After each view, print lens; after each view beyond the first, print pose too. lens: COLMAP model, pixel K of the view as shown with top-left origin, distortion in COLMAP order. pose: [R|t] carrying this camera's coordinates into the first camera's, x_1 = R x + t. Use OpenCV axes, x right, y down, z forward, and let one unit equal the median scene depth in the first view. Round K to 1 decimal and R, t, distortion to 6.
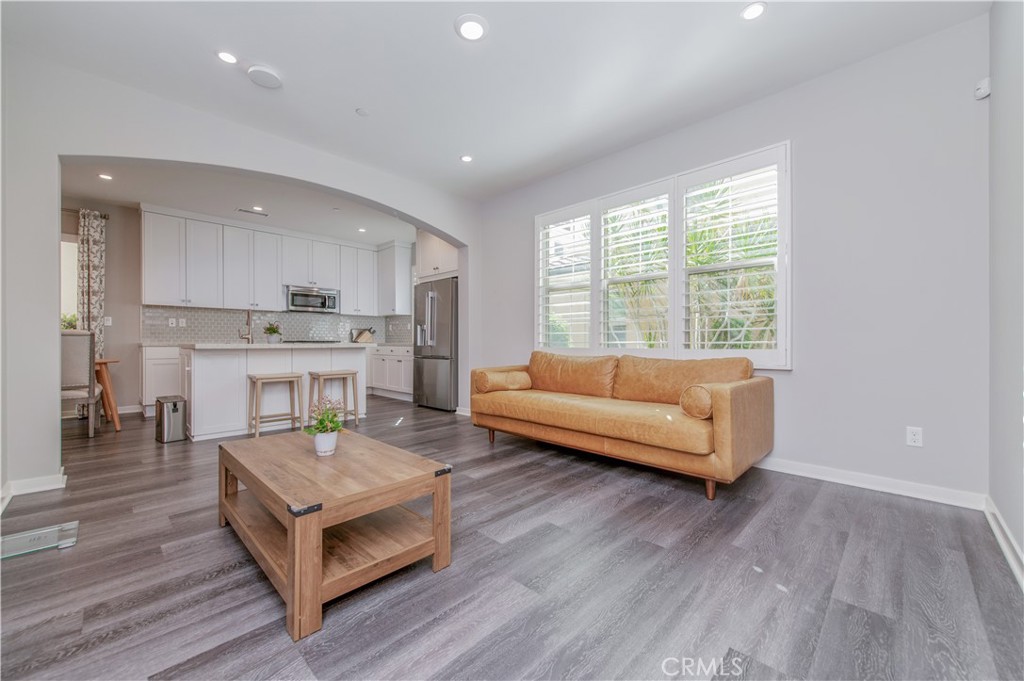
lens RADIAL K [[403.2, 0, 515.9], [0, 403.2, 344.1], [0, 0, 1]] dist [0.018895, -0.003911]
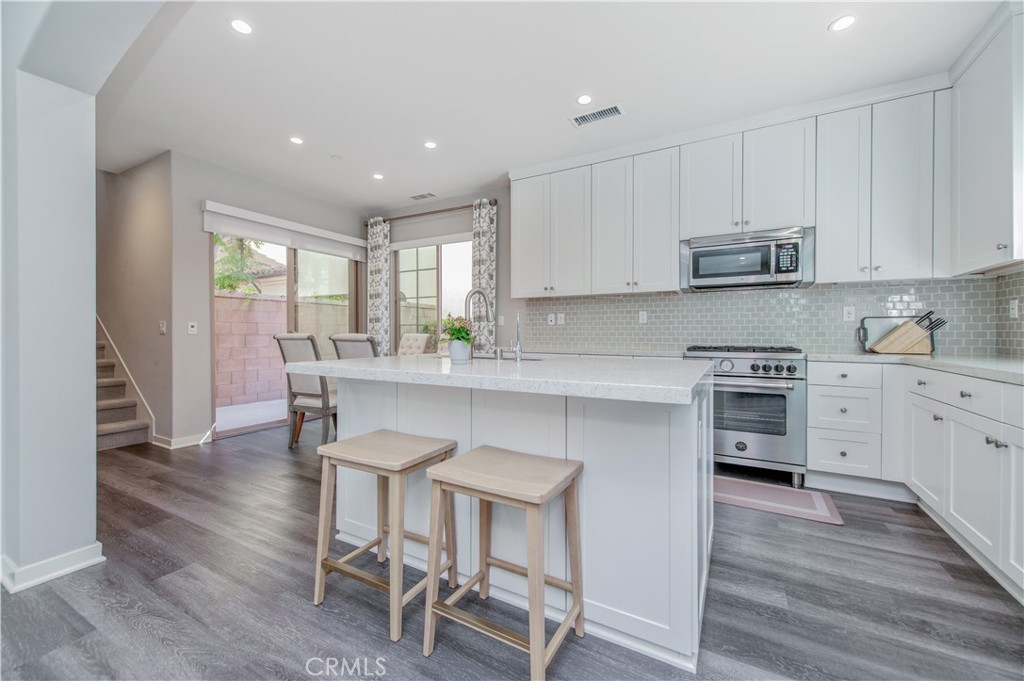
lens RADIAL K [[403.2, 0, 515.0], [0, 403.2, 336.0], [0, 0, 1]] dist [0.018895, -0.003911]
pose [[0.255902, 0.005534, -0.966687, -0.153741], [-0.006581, 0.999970, 0.003983, -0.028165], [0.966680, 0.005342, 0.255931, 0.838871]]
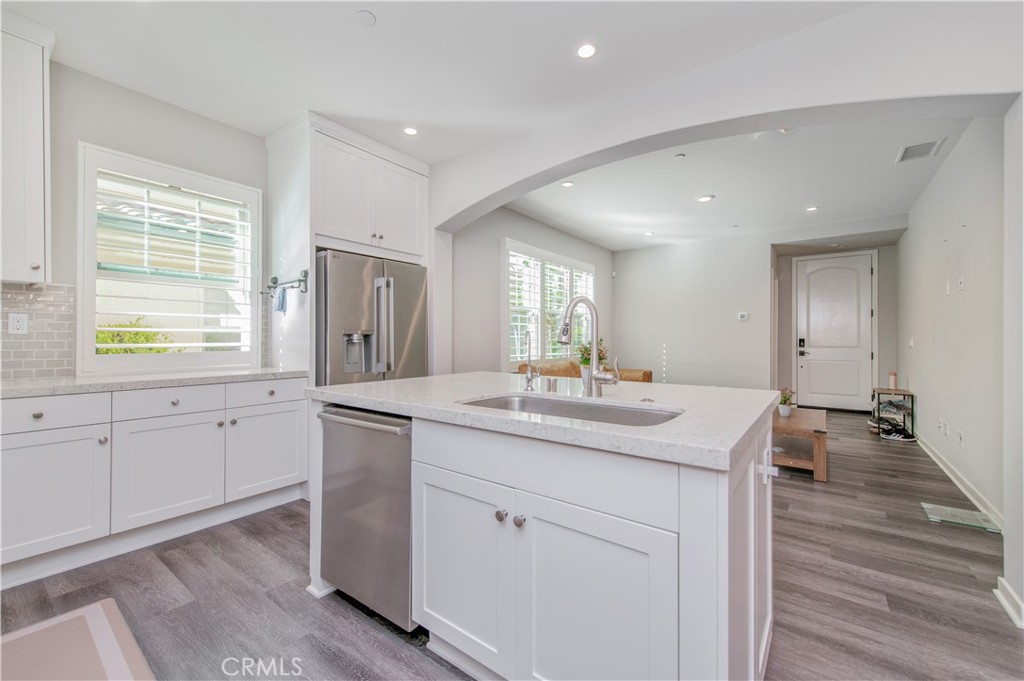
lens RADIAL K [[403.2, 0, 511.9], [0, 403.2, 339.0], [0, 0, 1]] dist [0.018895, -0.003911]
pose [[-0.118509, 0.007263, 0.992926, -0.899717], [0.007371, 0.999952, -0.006435, -0.041005], [-0.992926, 0.006556, -0.118557, 1.000837]]
